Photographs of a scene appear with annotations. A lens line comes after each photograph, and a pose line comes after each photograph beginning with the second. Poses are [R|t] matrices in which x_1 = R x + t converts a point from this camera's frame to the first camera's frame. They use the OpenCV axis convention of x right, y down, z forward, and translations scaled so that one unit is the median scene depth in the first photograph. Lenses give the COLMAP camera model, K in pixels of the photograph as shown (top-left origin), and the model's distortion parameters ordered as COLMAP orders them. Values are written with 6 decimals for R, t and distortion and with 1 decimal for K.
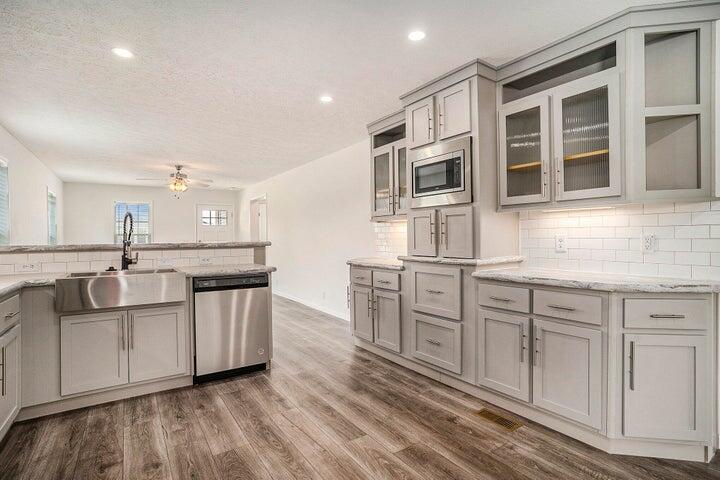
lens RADIAL K [[362.6, 0, 354.9], [0, 362.6, 241.7], [0, 0, 1]] dist [-0.003442, 0.001526]
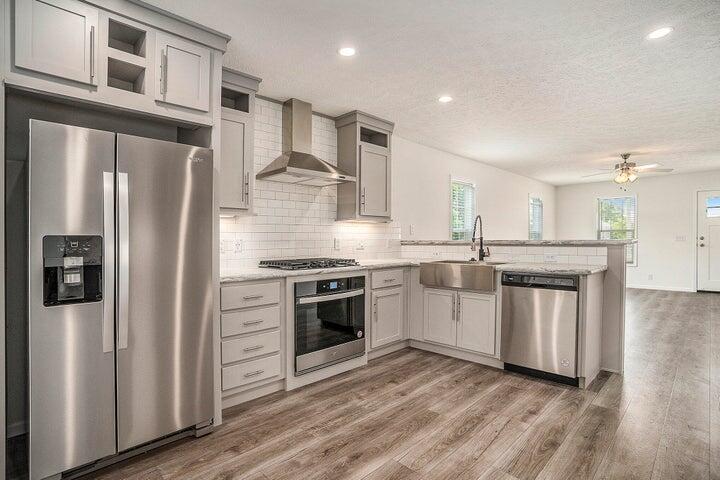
lens RADIAL K [[362.6, 0, 359.9], [0, 362.6, 238.4], [0, 0, 1]] dist [-0.003442, 0.001526]
pose [[0.228994, 0.005305, -0.973413, 0.555547], [-0.002887, 0.999984, 0.004771, -0.005800], [0.973424, 0.001718, 0.229006, 0.347378]]
